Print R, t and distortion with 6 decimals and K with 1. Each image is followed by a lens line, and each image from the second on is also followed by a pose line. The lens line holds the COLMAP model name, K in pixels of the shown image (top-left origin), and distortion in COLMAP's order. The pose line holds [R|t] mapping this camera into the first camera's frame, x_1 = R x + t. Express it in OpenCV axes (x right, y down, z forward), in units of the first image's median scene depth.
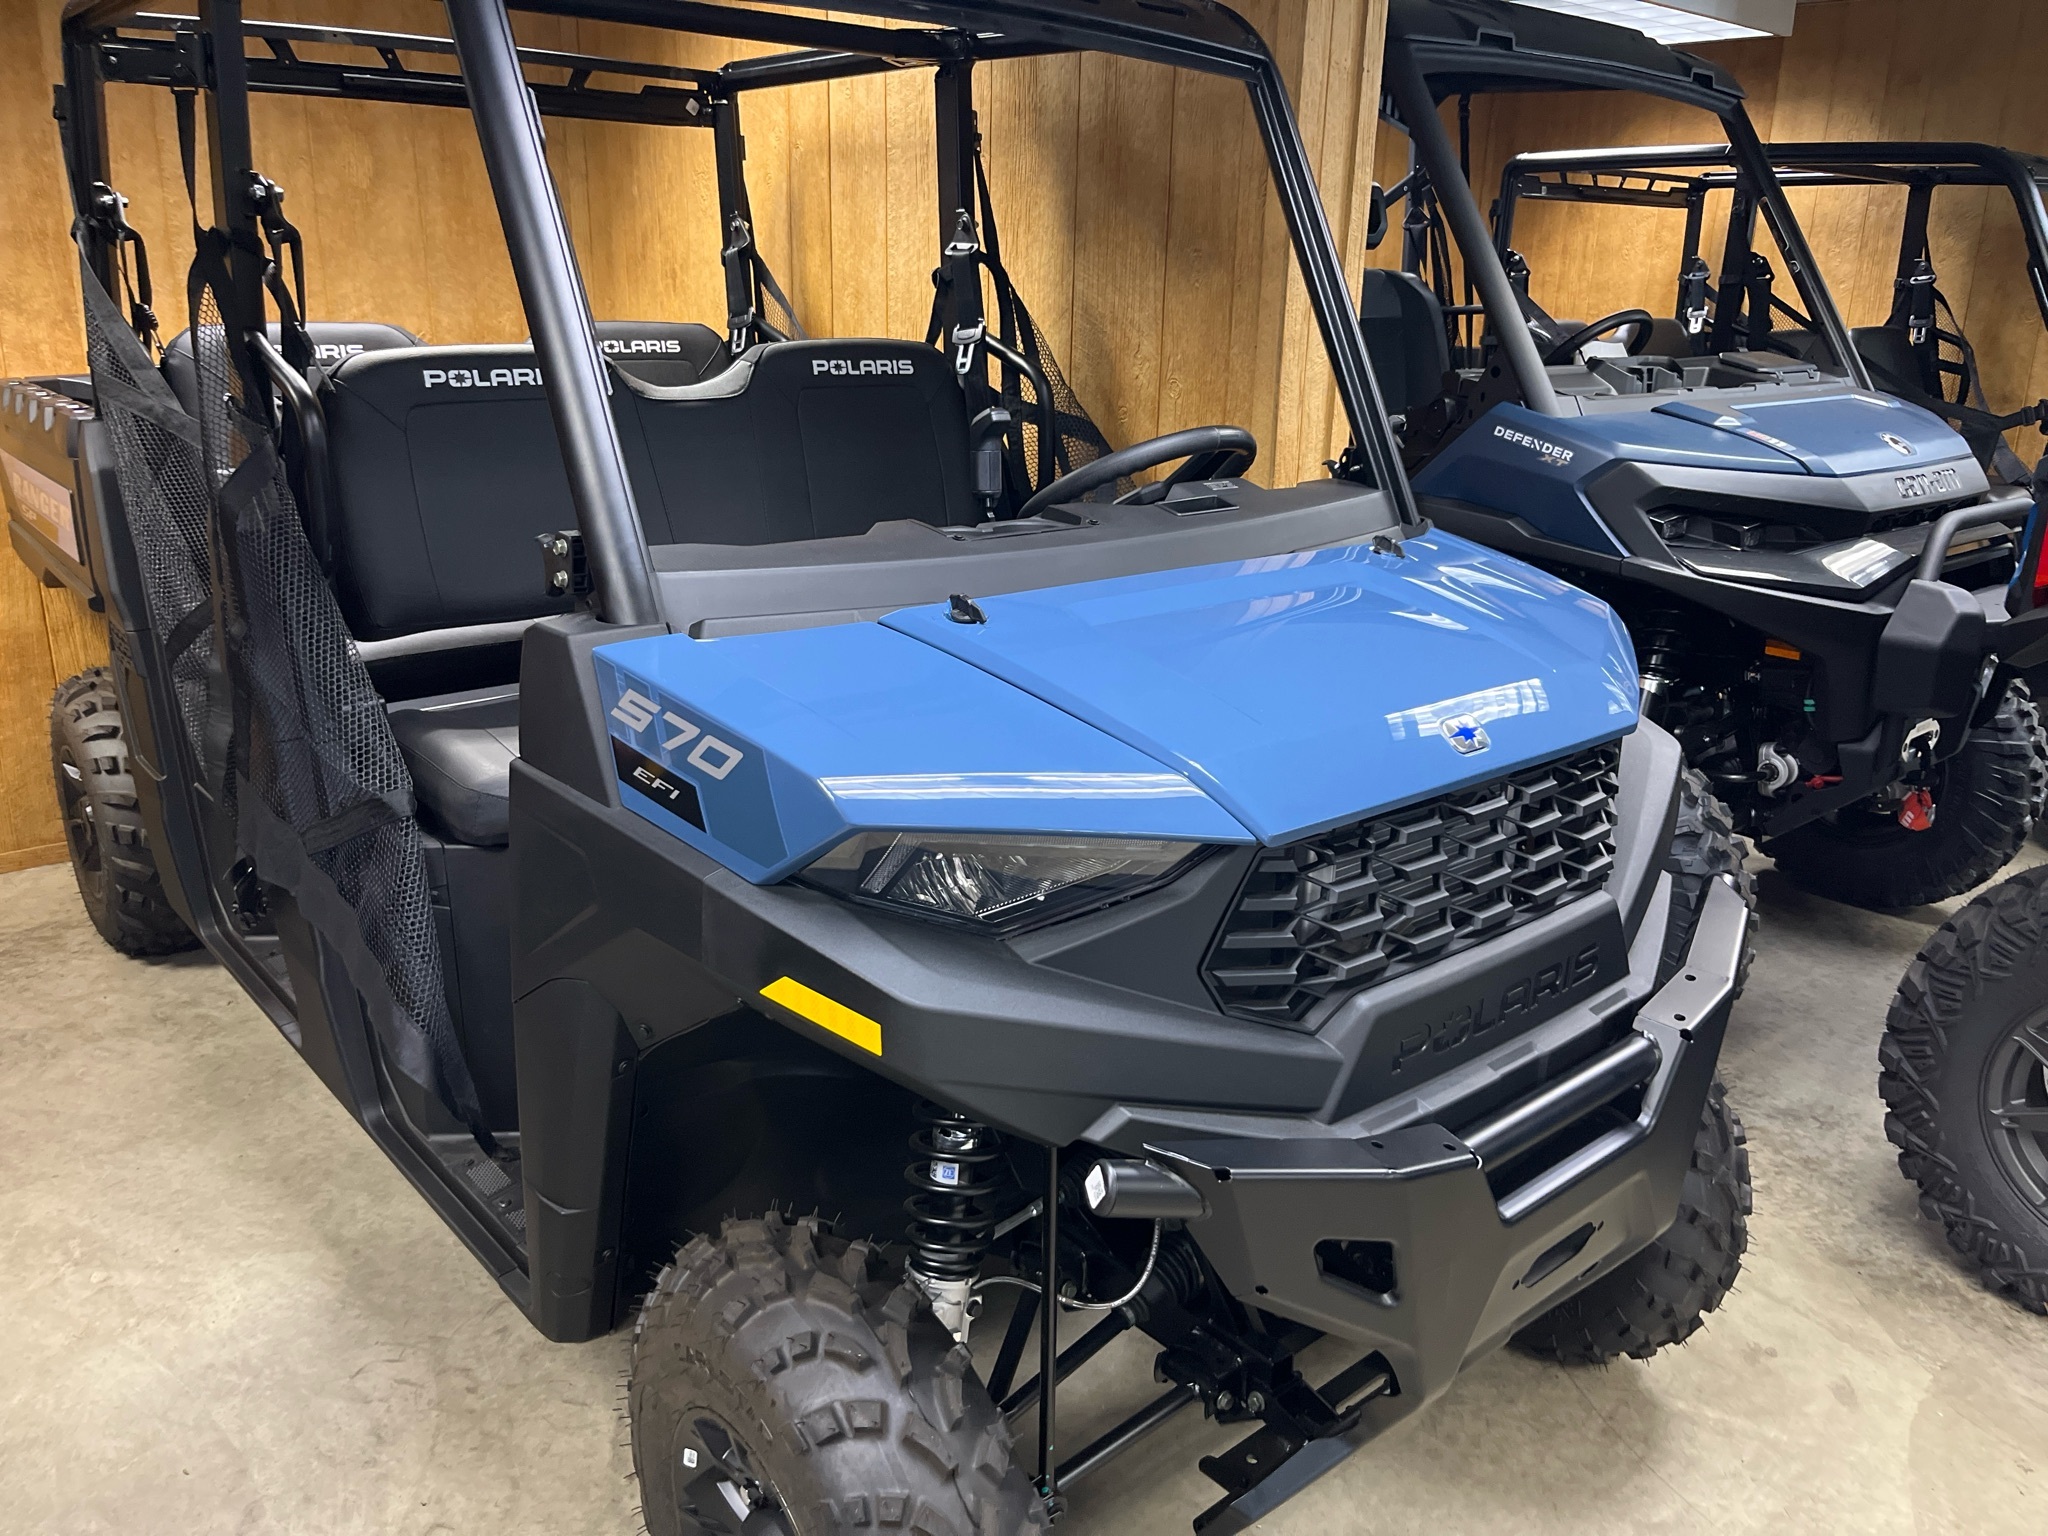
lens RADIAL K [[1488.1, 0, 999.9], [0, 1488.1, 771.9], [0, 0, 1]] dist [0.029937, -0.002323]
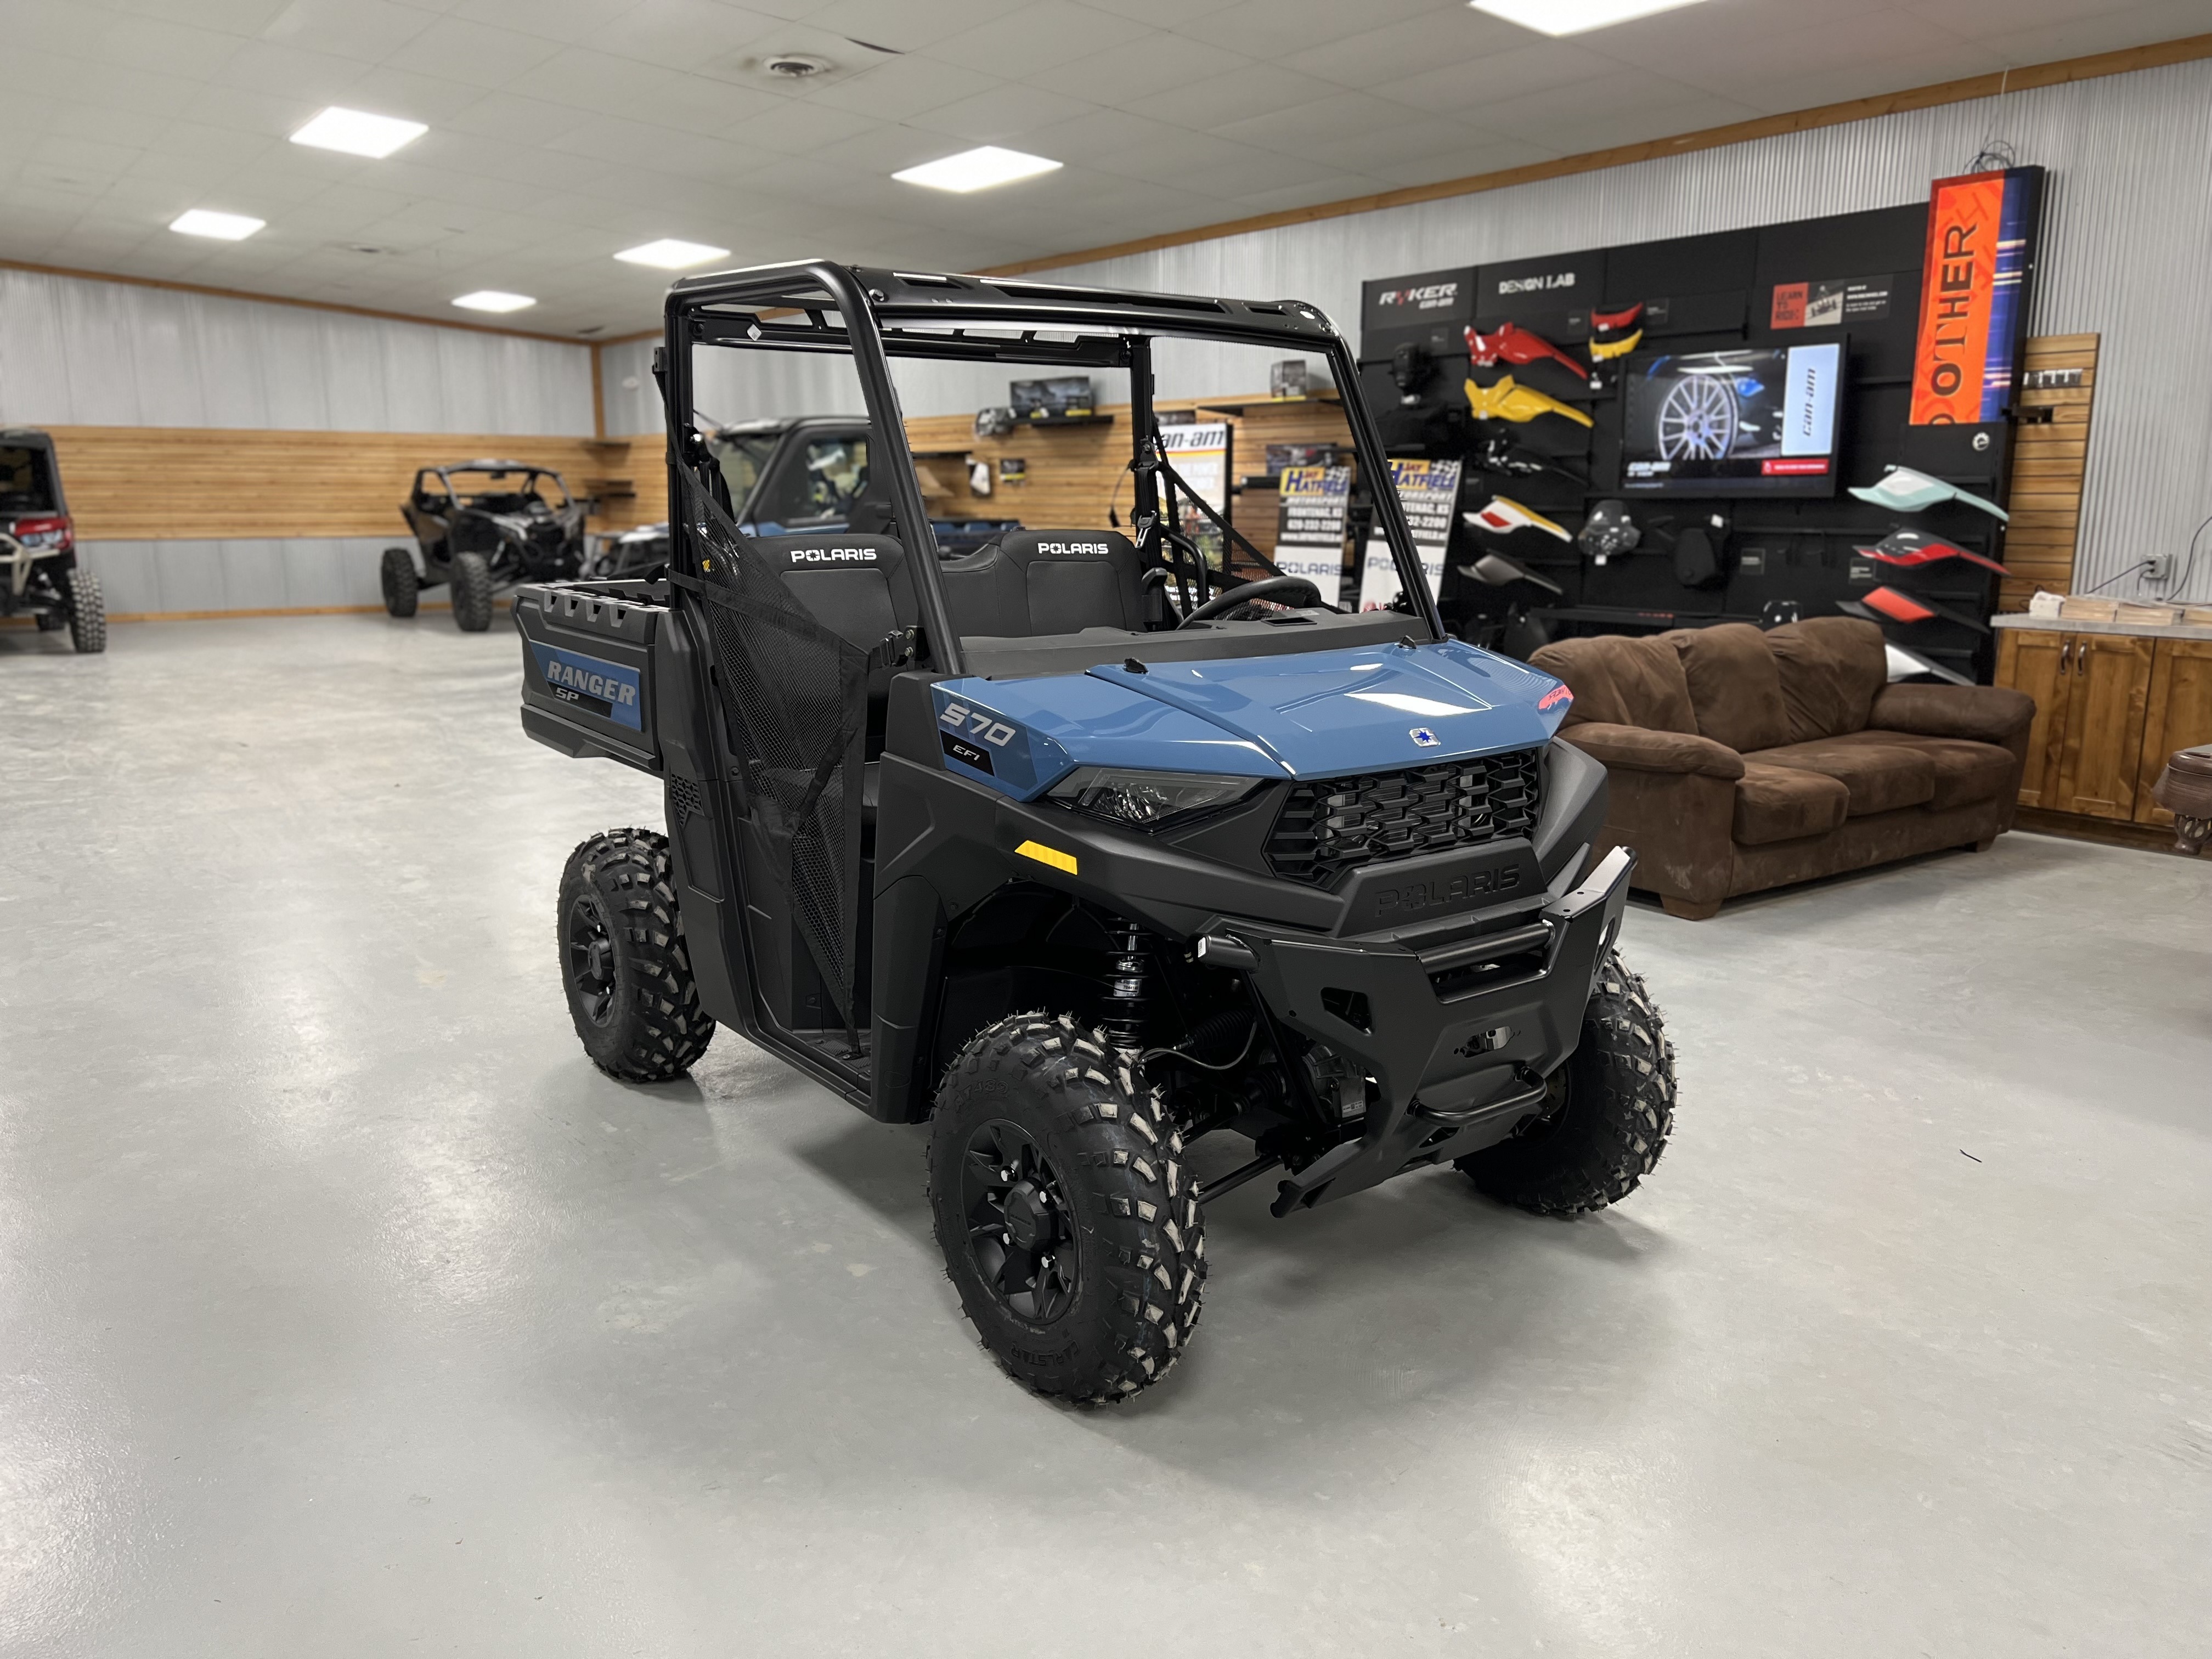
lens RADIAL K [[1607.3, 0, 1080.0], [0, 1607.3, 833.7], [0, 0, 1]] dist [0.029937, -0.002323]
pose [[0.997095, -0.001474, -0.076152, 0.060509], [-0.006918, 0.993927, -0.109822, 0.322545], [0.075851, 0.110030, 0.991030, -0.944466]]
